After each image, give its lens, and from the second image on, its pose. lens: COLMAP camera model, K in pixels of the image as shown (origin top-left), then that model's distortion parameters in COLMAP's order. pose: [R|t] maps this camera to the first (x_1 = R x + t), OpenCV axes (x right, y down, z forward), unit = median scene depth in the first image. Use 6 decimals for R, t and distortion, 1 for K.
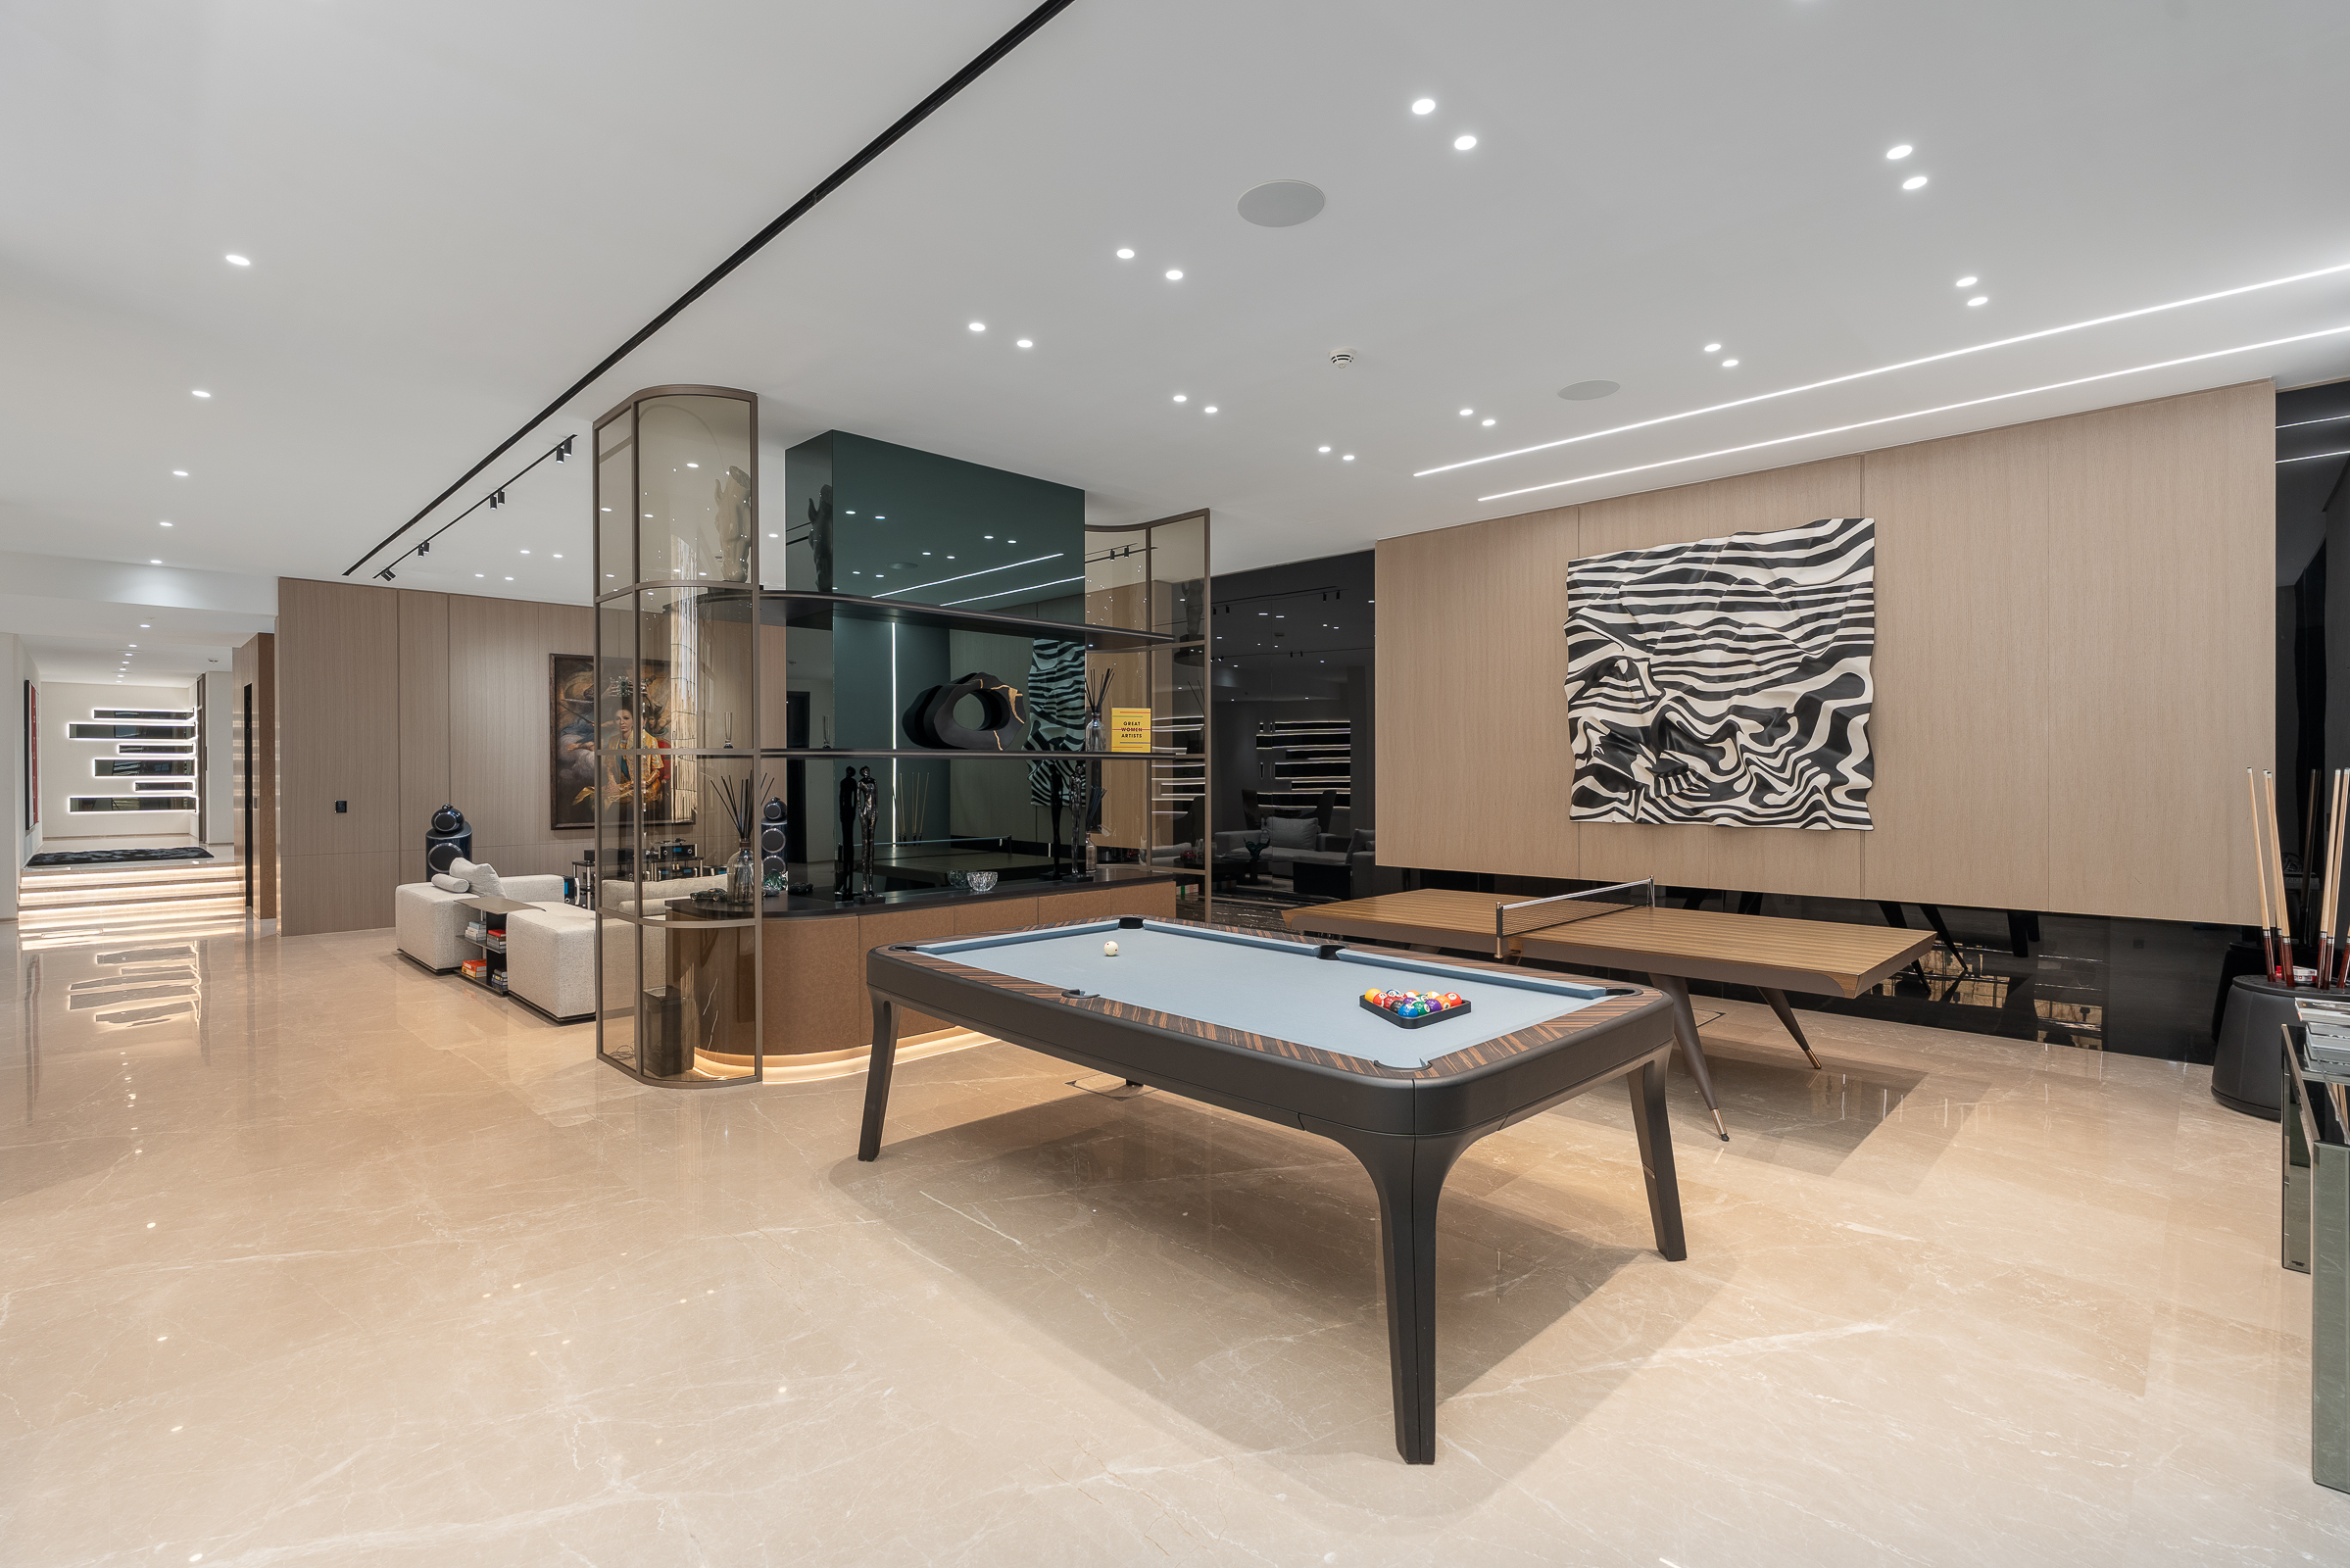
lens RADIAL K [[1073.1, 0, 1166.7], [0, 1073.1, 783.5], [0, 0, 1]] dist [-0.011710, 0.001110]
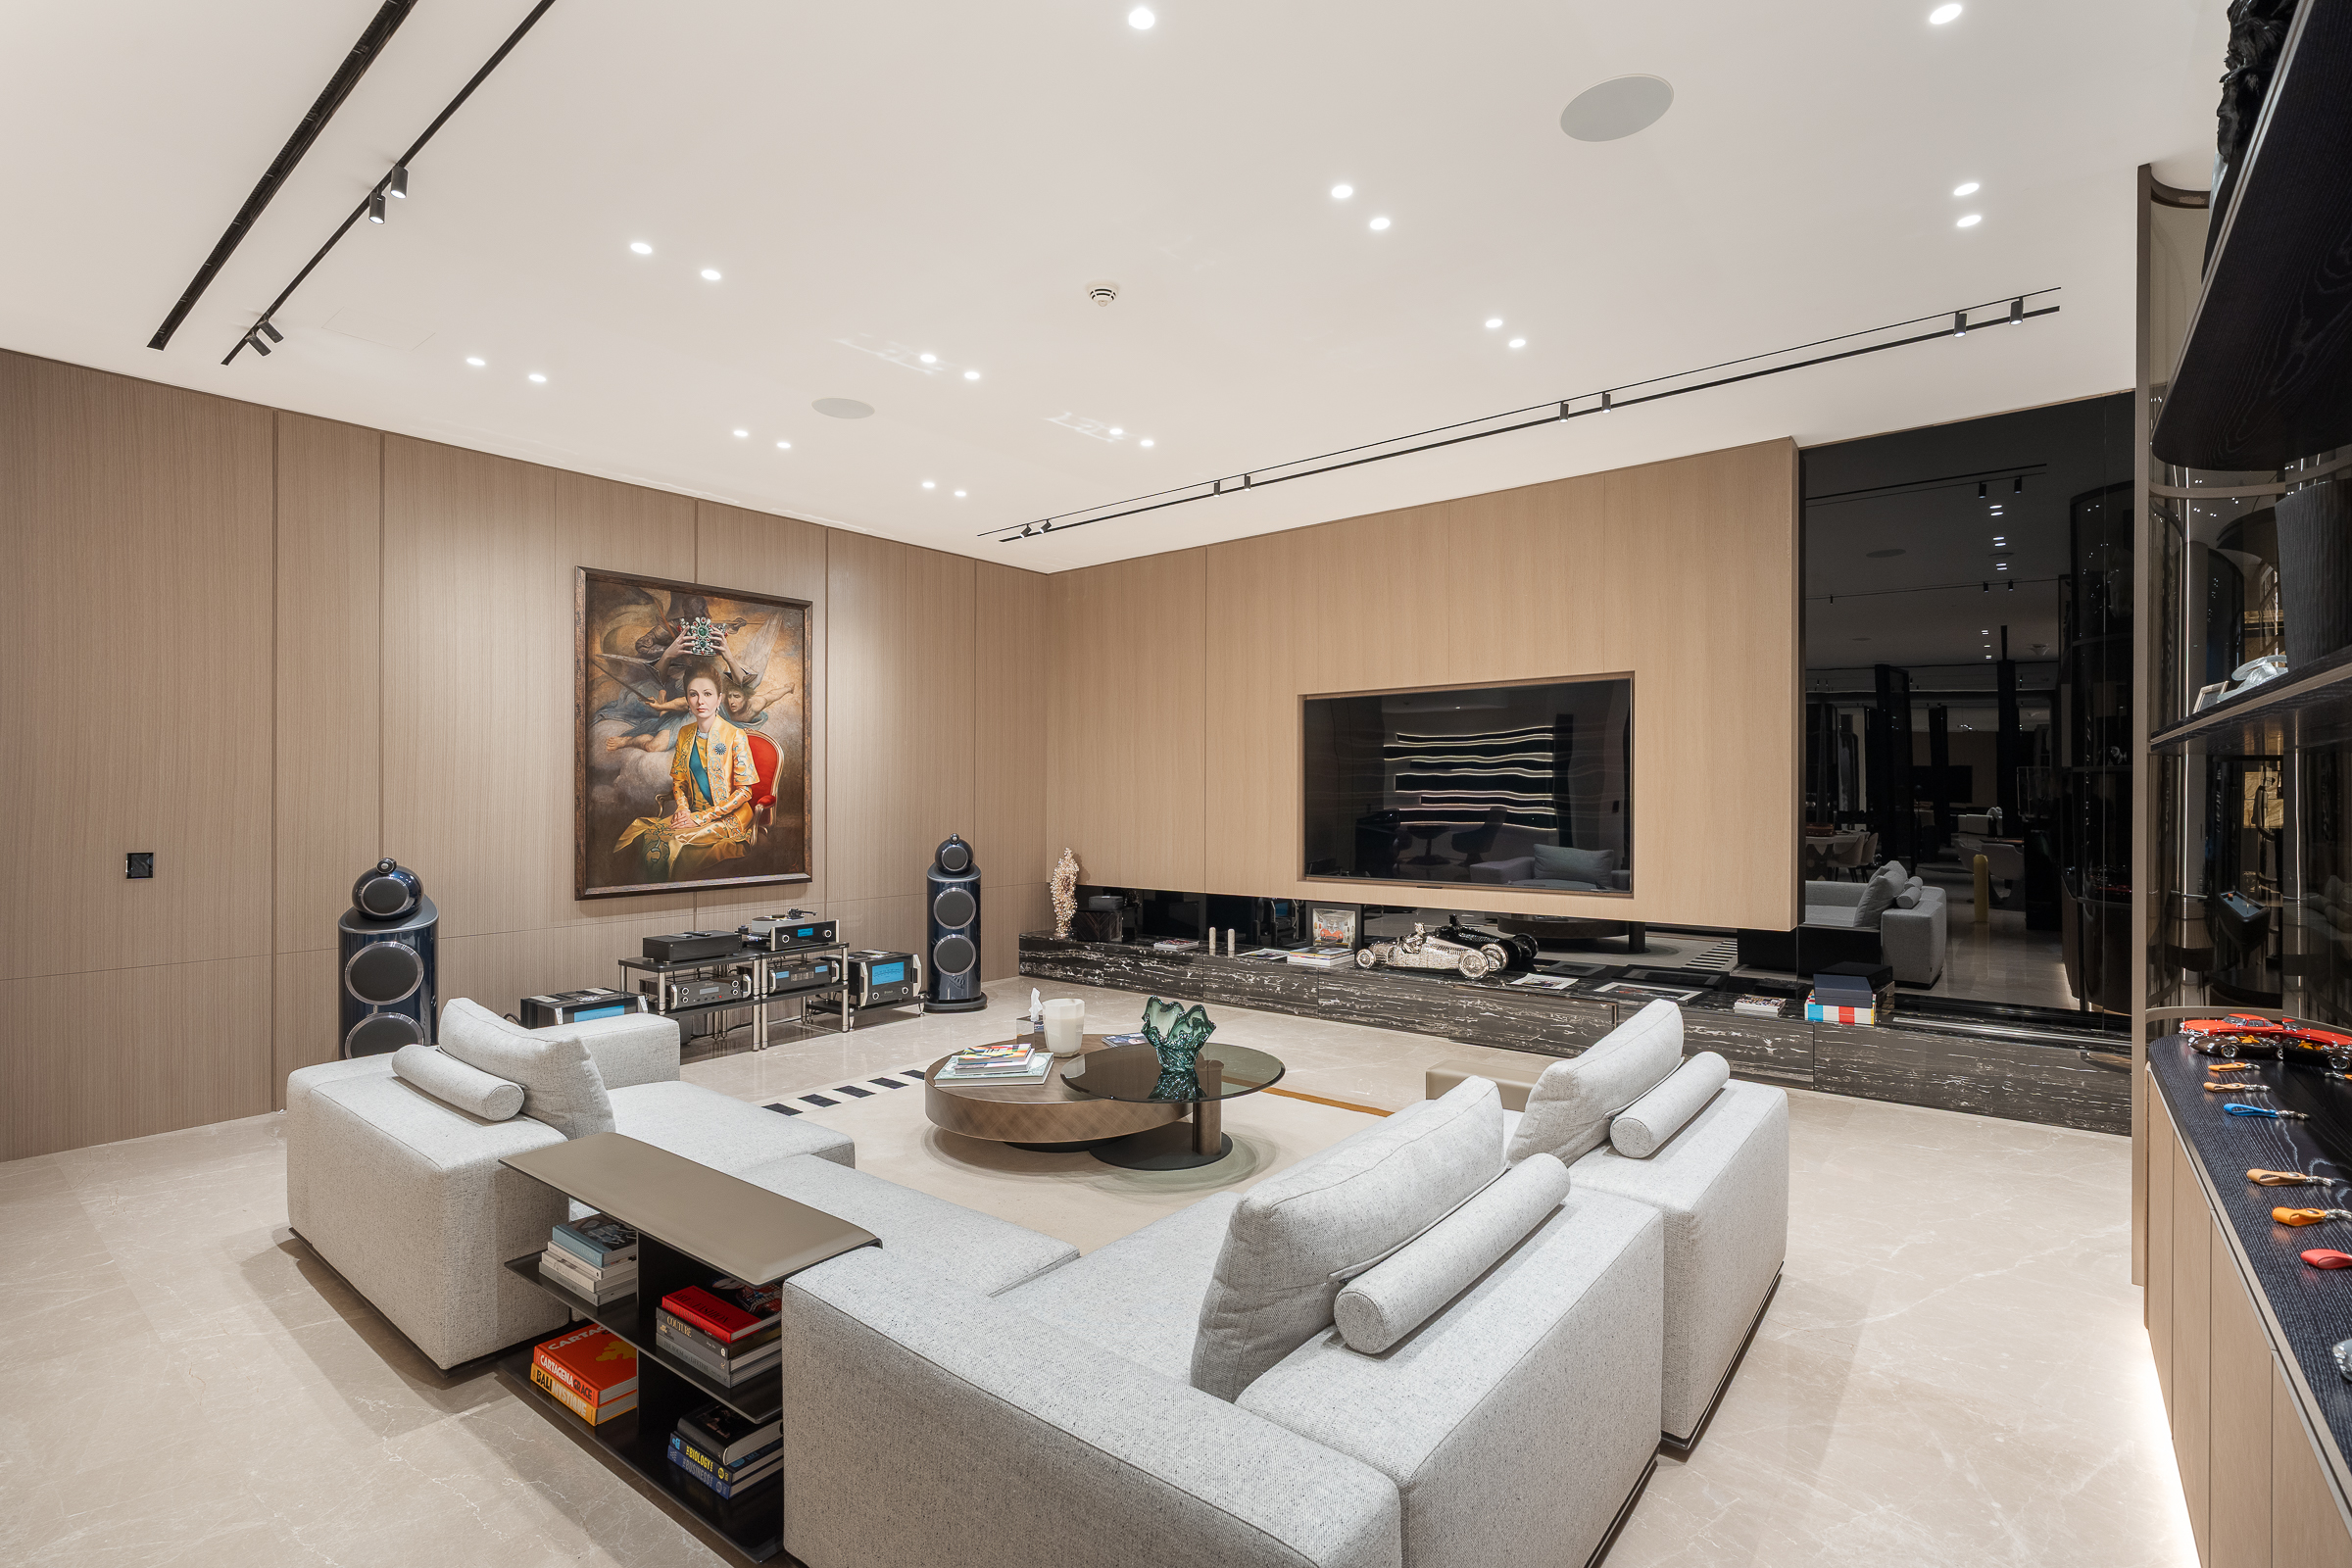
lens RADIAL K [[1074.0, 0, 1184.3], [0, 1074.0, 784.7], [0, 0, 1]] dist [-0.011710, 0.001110]
pose [[0.992693, -0.000495, 0.120663, -0.339308], [0.001550, 0.999961, -0.008649, -0.008426], [-0.120654, 0.008773, 0.992656, 0.434328]]
